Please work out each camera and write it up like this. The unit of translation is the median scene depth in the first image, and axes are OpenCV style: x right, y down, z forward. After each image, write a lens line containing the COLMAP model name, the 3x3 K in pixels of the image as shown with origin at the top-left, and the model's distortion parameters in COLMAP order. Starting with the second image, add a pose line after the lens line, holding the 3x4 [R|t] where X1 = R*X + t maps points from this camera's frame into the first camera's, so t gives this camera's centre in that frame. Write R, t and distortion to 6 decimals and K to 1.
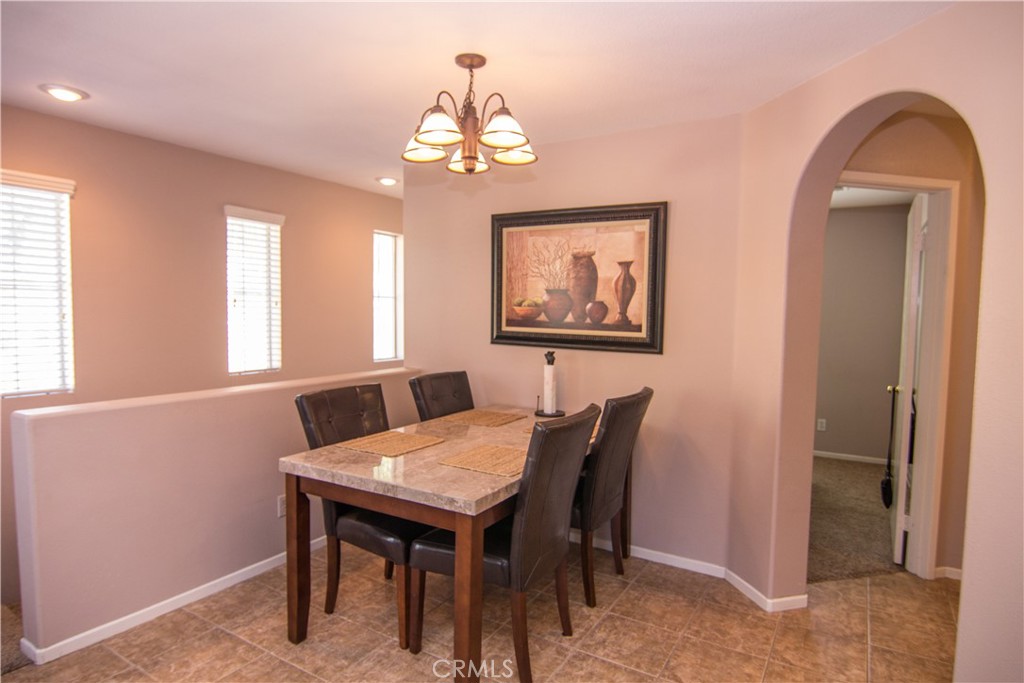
lens RADIAL K [[576.9, 0, 514.3], [0, 576.9, 343.4], [0, 0, 1]] dist [-0.004738, -0.013612]
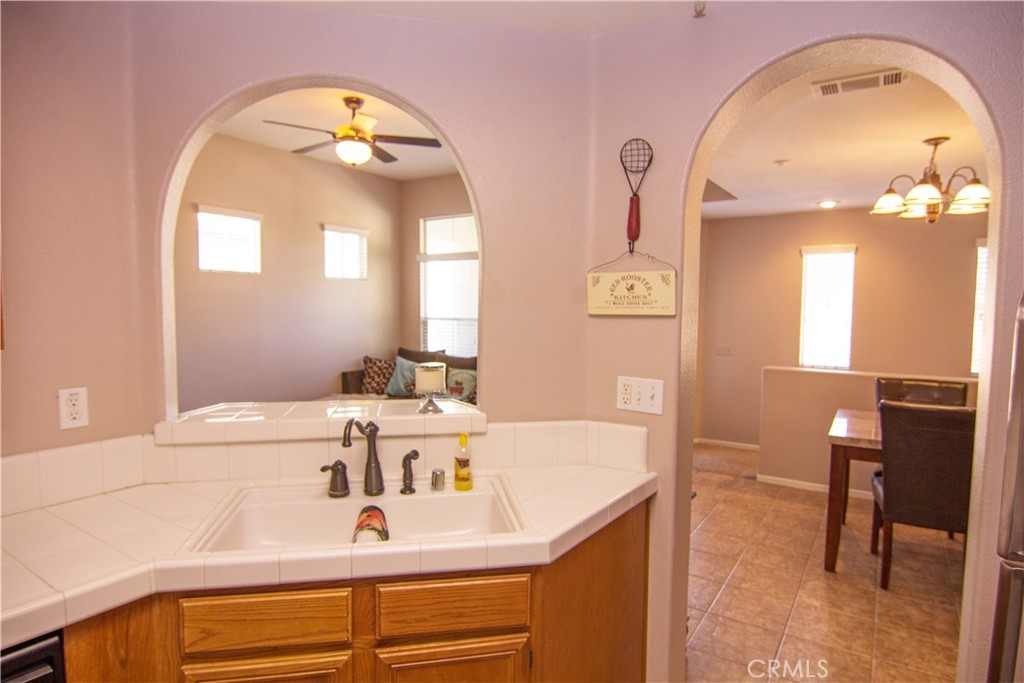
lens RADIAL K [[576.9, 0, 514.3], [0, 576.9, 343.4], [0, 0, 1]] dist [-0.004738, -0.013612]
pose [[-0.043321, 0.051471, -0.997734, 0.936738], [-0.066389, 0.996316, 0.054281, -0.016830], [0.996853, 0.068590, -0.039745, 0.074429]]
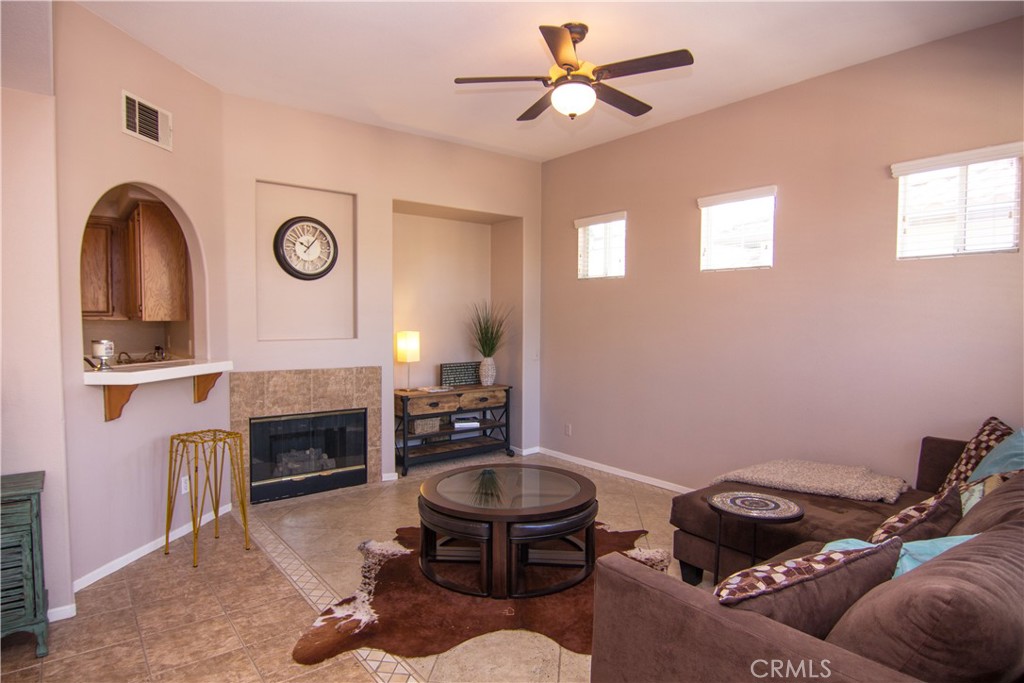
lens RADIAL K [[576.9, 0, 514.3], [0, 576.9, 343.4], [0, 0, 1]] dist [-0.004738, -0.013612]
pose [[-0.937530, -0.032602, 0.346372, -0.642217], [0.002771, 0.994868, 0.101142, -0.043728], [-0.347892, 0.095783, -0.932629, 0.607571]]
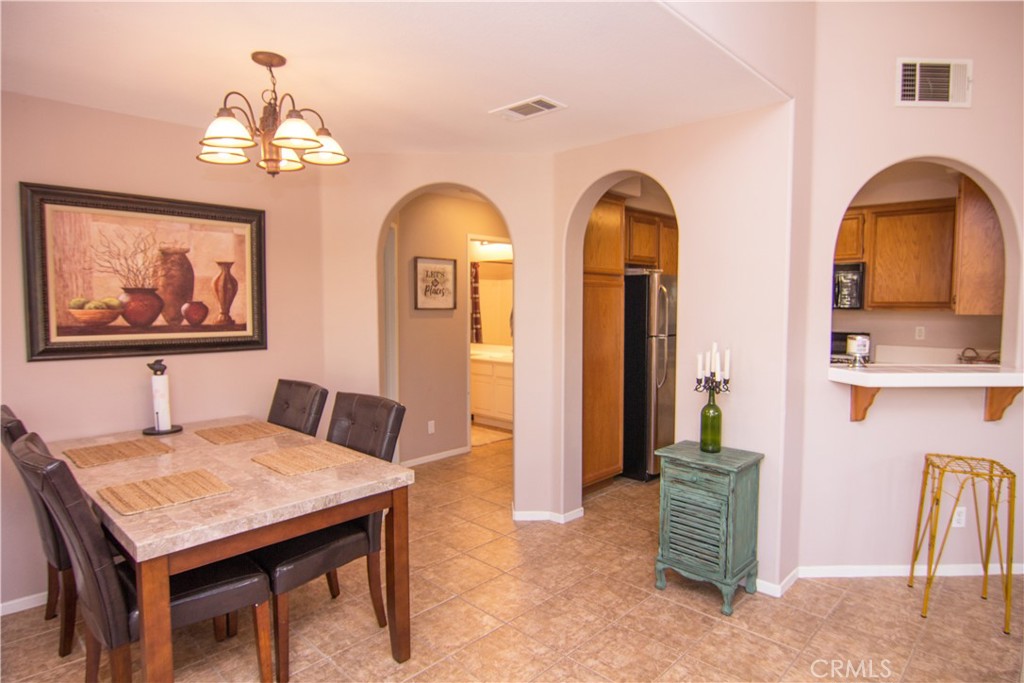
lens RADIAL K [[576.9, 0, 514.3], [0, 576.9, 343.4], [0, 0, 1]] dist [-0.004738, -0.013612]
pose [[0.219413, -0.086446, 0.971795, -0.677582], [0.060348, 0.995362, 0.074917, -0.044489], [-0.973764, 0.042209, 0.223612, 0.283497]]
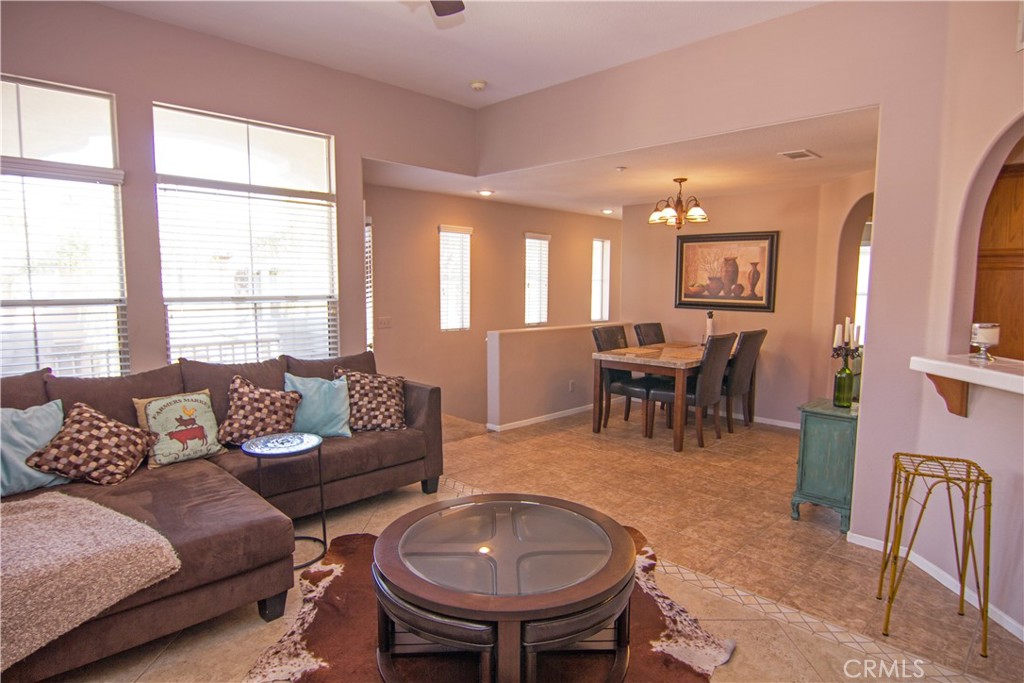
lens RADIAL K [[576.9, 0, 514.3], [0, 576.9, 343.4], [0, 0, 1]] dist [-0.004738, -0.013612]
pose [[0.972500, 0.017416, -0.232250, -0.121572], [-0.007922, 0.999097, 0.041751, 0.045394], [0.232767, -0.038763, 0.971760, -0.971994]]
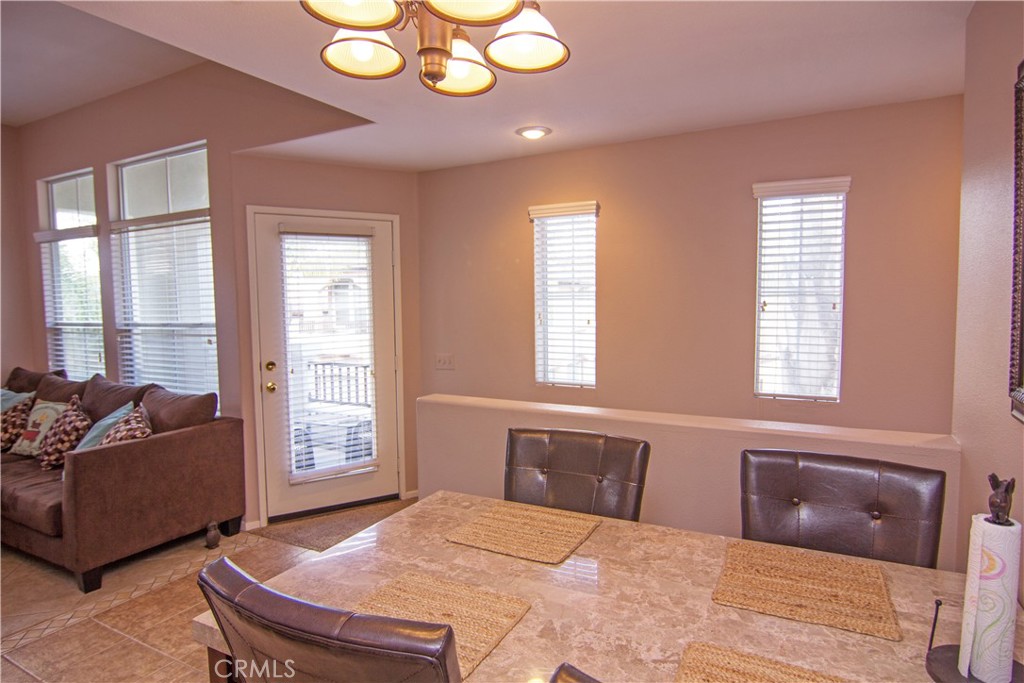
lens RADIAL K [[576.9, 0, 514.3], [0, 576.9, 343.4], [0, 0, 1]] dist [-0.004738, -0.013612]
pose [[0.053225, 0.060623, -0.996741, 0.345209], [-0.045649, 0.997260, 0.058217, -0.062148], [0.997539, 0.042402, 0.055846, 0.749658]]
